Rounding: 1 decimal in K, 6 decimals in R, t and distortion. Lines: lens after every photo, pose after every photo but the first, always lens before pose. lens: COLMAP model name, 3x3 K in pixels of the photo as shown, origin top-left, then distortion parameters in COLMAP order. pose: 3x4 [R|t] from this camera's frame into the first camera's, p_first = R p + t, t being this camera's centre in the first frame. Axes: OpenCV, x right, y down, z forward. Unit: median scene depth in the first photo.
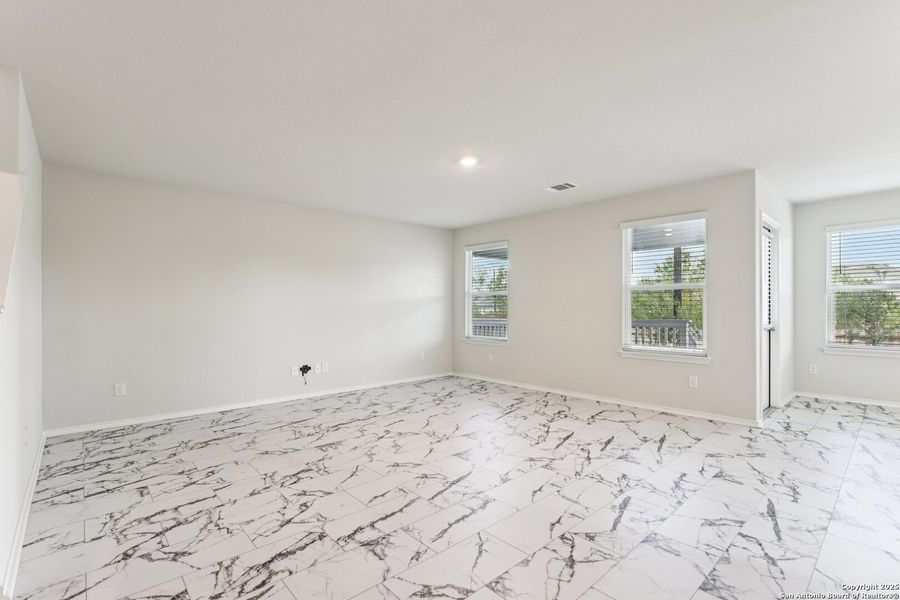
lens RADIAL K [[410.9, 0, 450.9], [0, 410.9, 303.7], [0, 0, 1]] dist [0.001232, 0.000390]
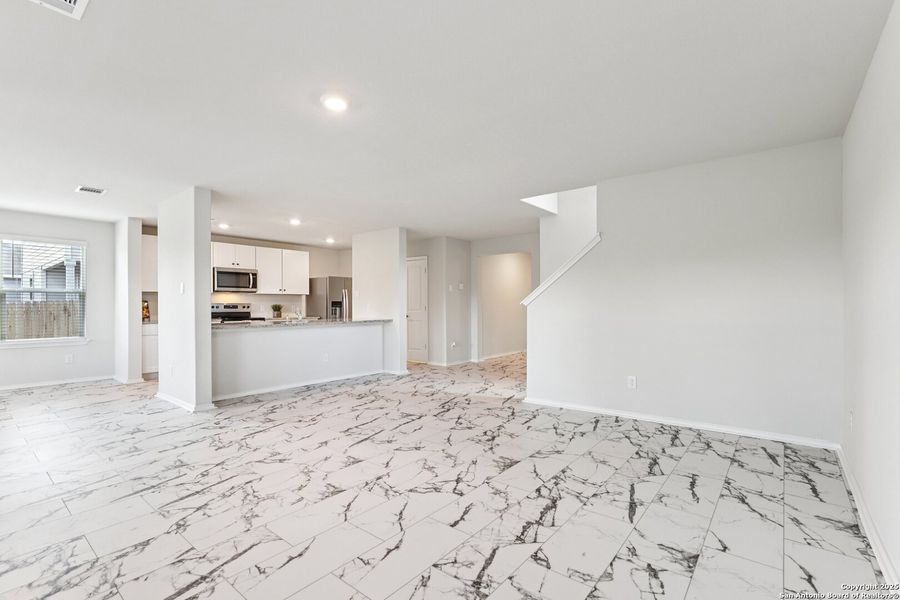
lens RADIAL K [[410.9, 0, 450.4], [0, 410.9, 303.7], [0, 0, 1]] dist [0.001232, 0.000390]
pose [[-0.988282, 0.007492, -0.152457, -0.053134], [0.009316, 0.999893, -0.011255, 0.018446], [0.152356, -0.012544, -0.988246, 2.015723]]
